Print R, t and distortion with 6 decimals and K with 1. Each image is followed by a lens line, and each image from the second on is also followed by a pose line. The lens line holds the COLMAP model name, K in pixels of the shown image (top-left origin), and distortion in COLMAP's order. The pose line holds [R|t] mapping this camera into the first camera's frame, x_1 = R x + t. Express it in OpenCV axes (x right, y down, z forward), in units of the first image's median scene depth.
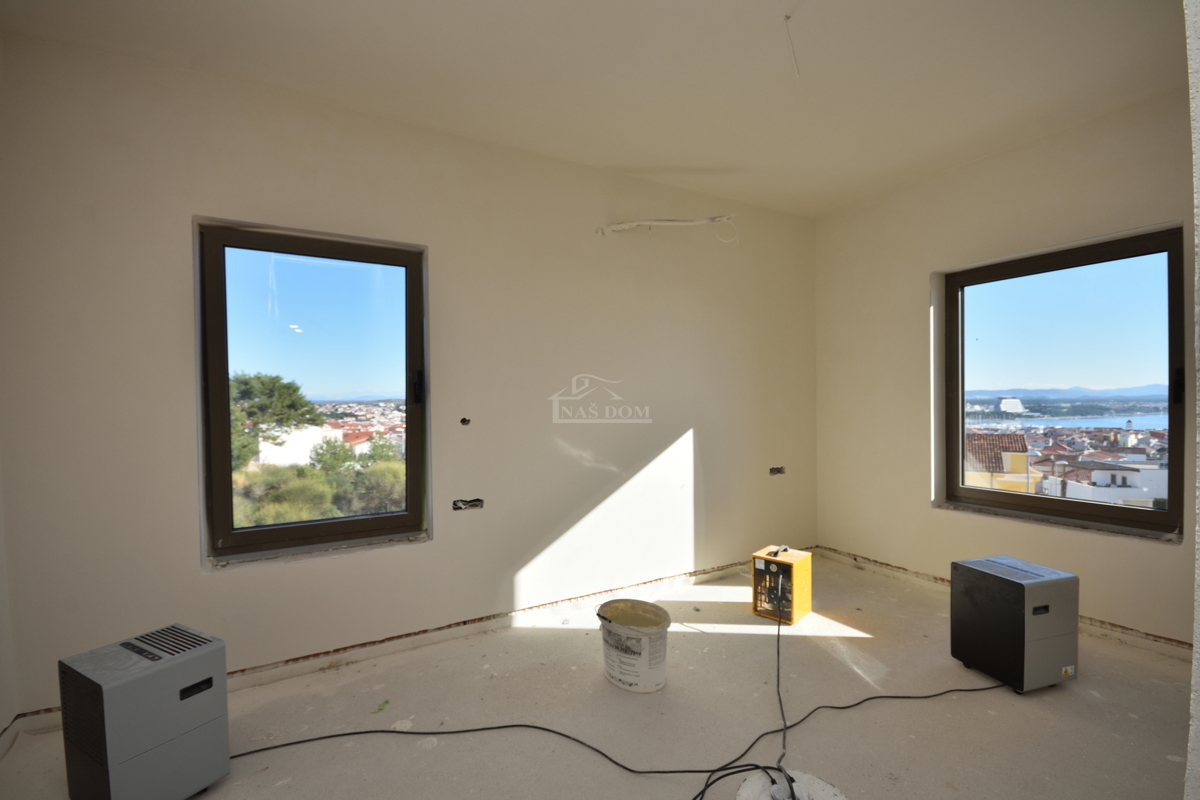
lens RADIAL K [[526.0, 0, 602.1], [0, 526.0, 409.0], [0, 0, 1]] dist [0.010102, -0.011312]
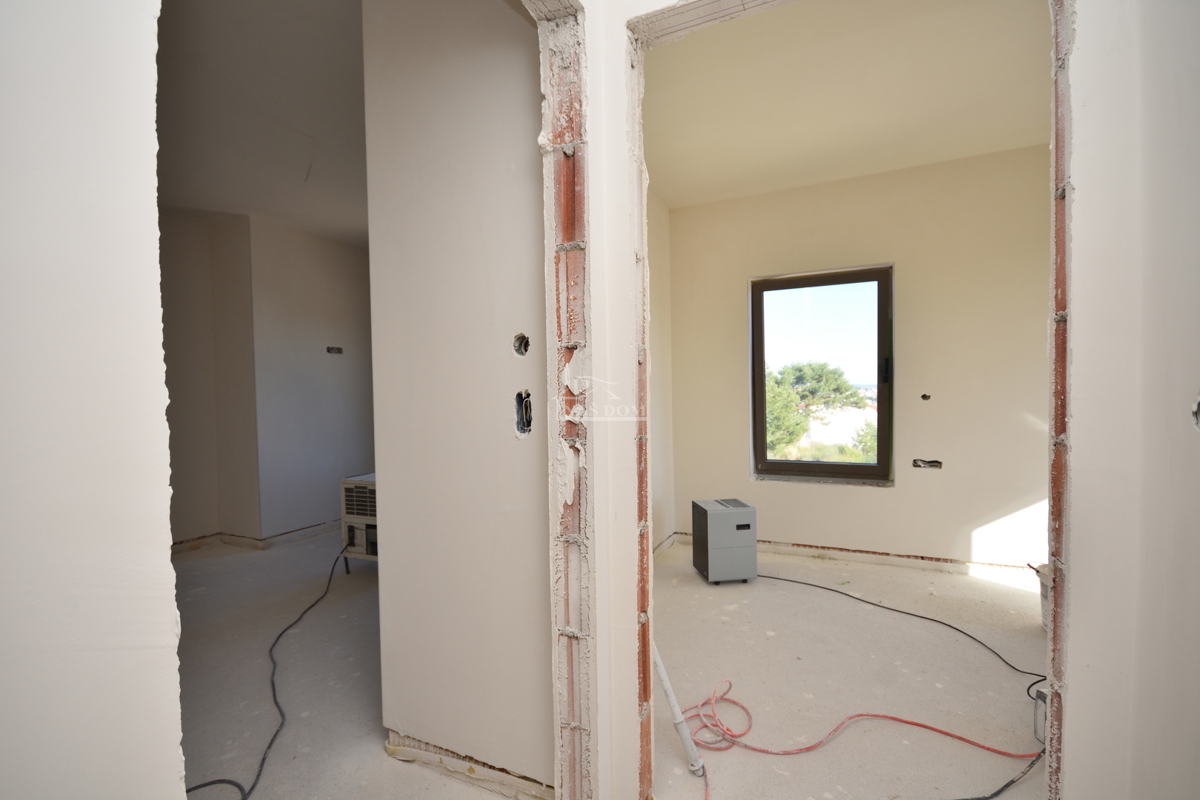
lens RADIAL K [[526.0, 0, 602.1], [0, 526.0, 409.0], [0, 0, 1]] dist [0.010102, -0.011312]
pose [[0.575389, 0.028101, -0.817397, 0.303885], [-0.003707, 0.999489, 0.031751, 0.014668], [0.817871, -0.015239, 0.575199, -0.324681]]
